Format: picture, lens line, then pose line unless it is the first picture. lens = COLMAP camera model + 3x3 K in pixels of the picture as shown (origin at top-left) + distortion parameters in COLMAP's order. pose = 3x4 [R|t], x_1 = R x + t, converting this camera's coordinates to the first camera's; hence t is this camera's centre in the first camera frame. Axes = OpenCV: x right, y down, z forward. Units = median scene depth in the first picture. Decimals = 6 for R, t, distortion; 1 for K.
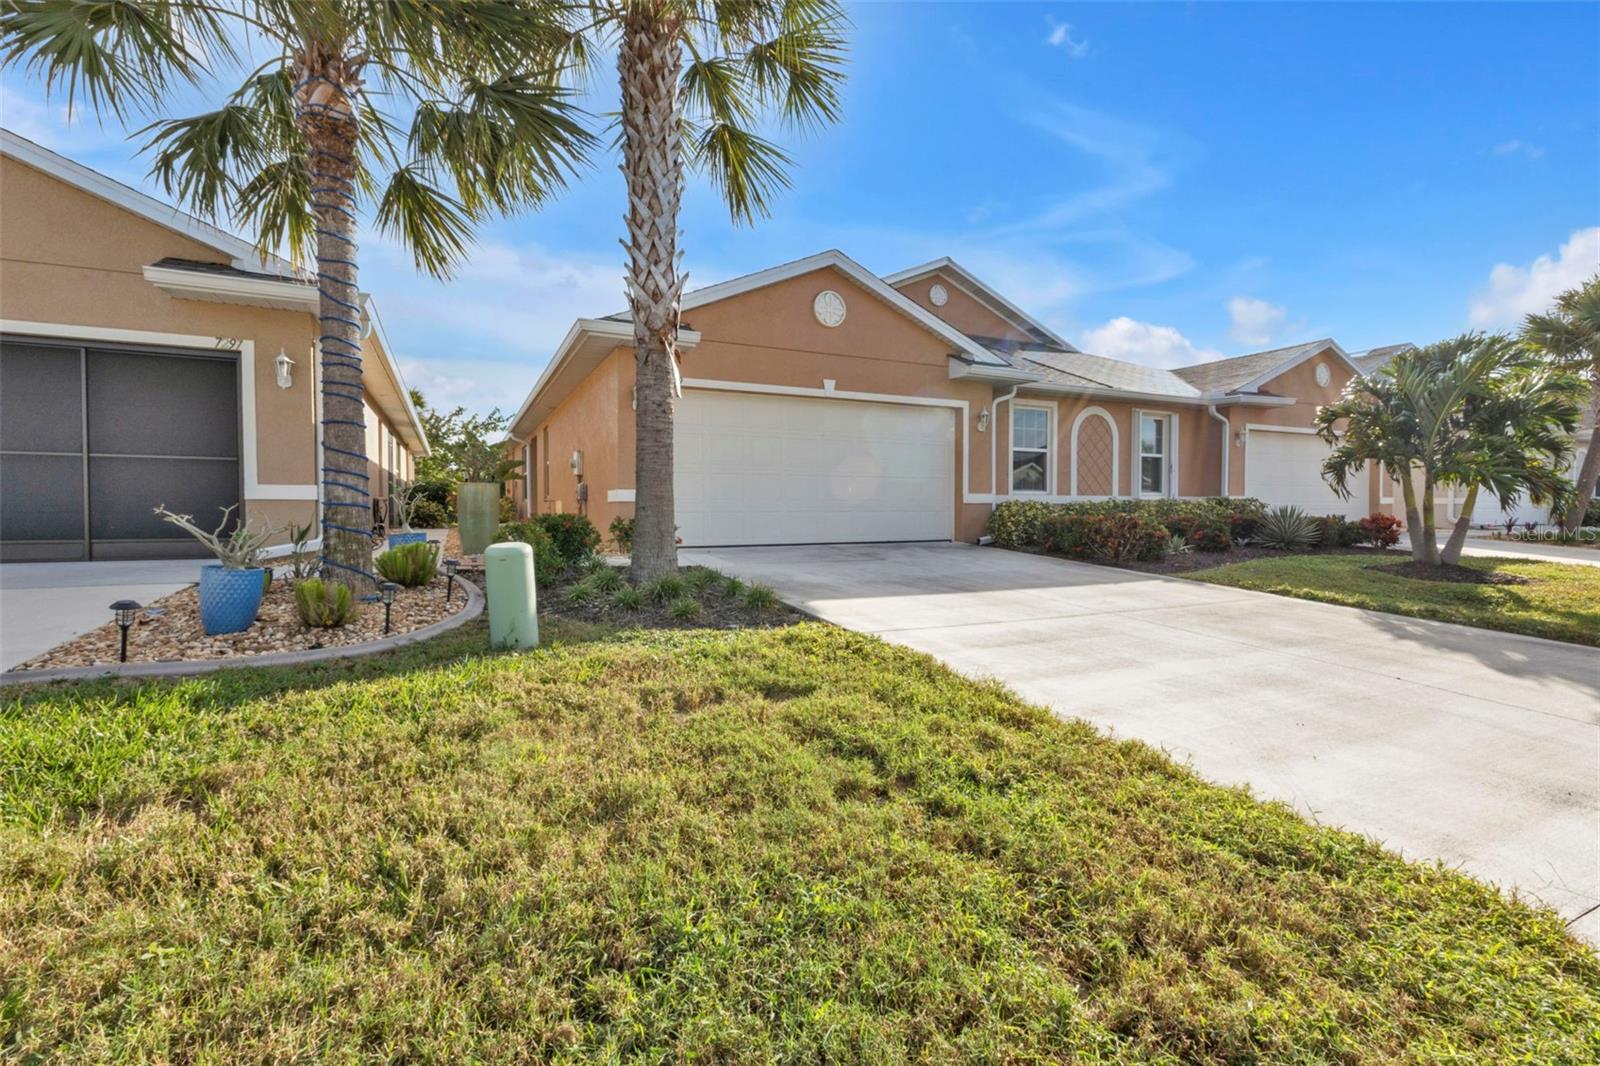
lens RADIAL K [[689.8, 0, 800.0], [0, 689.8, 533.0], [0, 0, 1]] dist [0.019572, -0.009451]
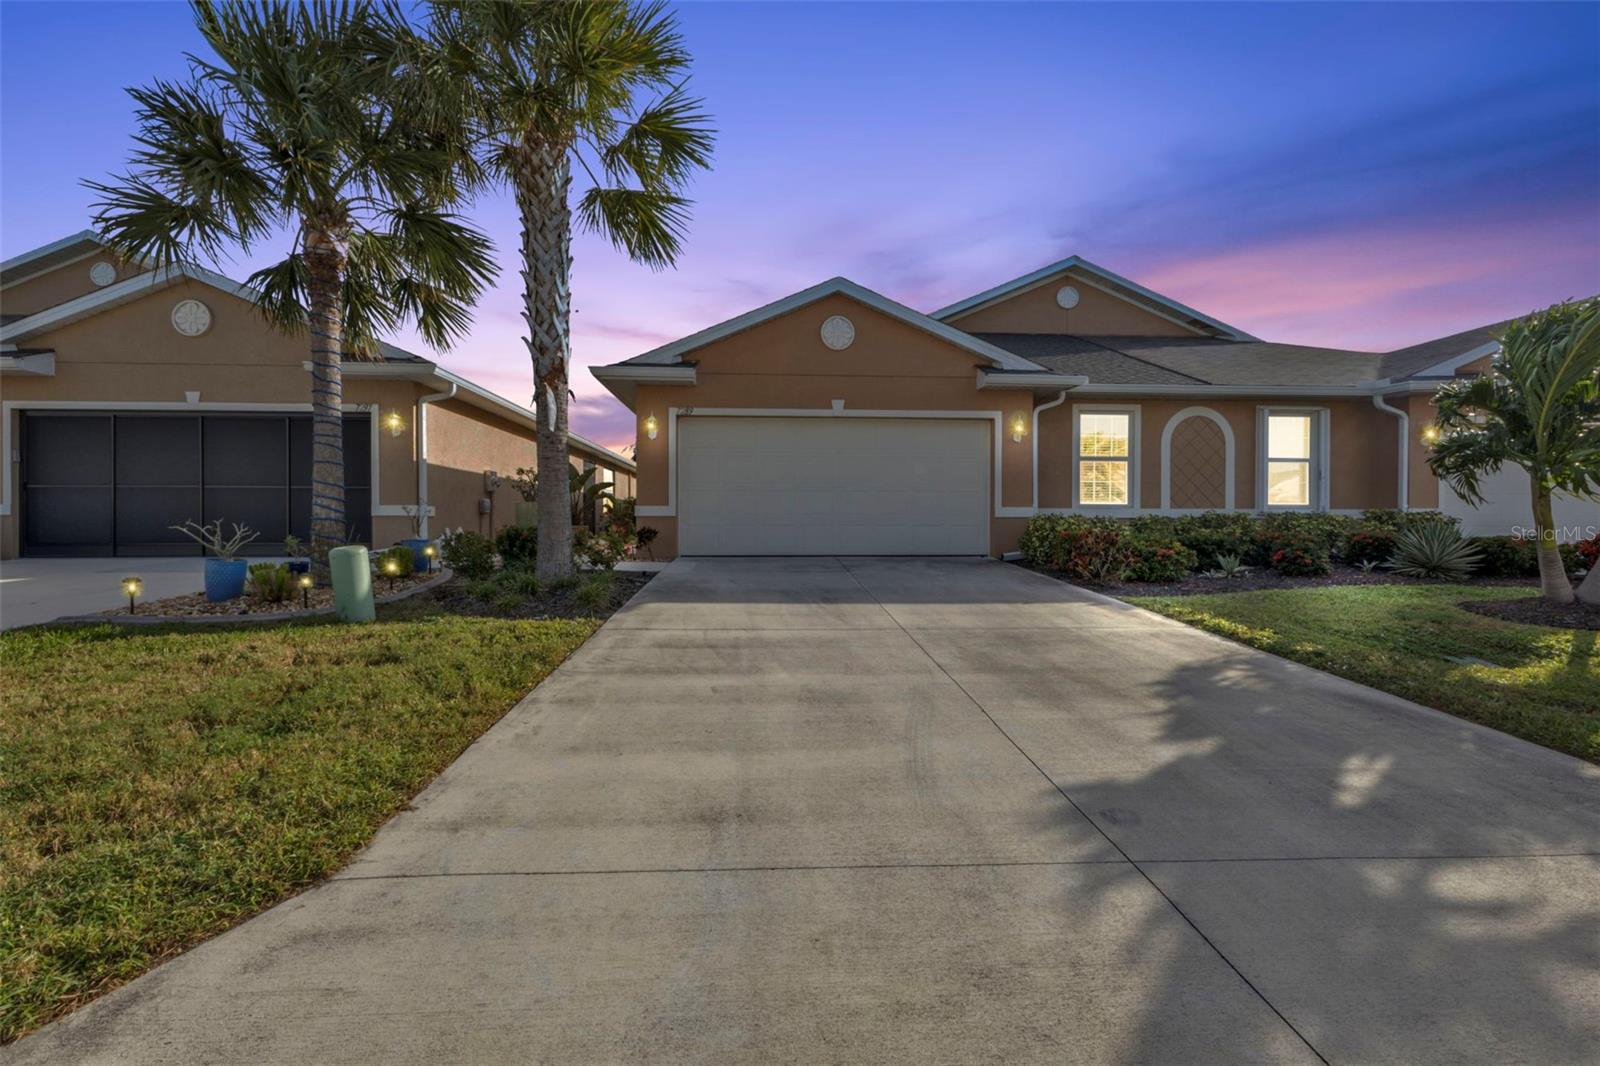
lens RADIAL K [[672.6, 0, 804.0], [0, 672.6, 540.3], [0, 0, 1]] dist [0.002071, 0.000190]
pose [[0.925899, 0.012010, -0.377579, 0.385478], [-0.015797, 0.999851, -0.006933, -0.001240], [0.377440, 0.012384, 0.925951, 0.039229]]
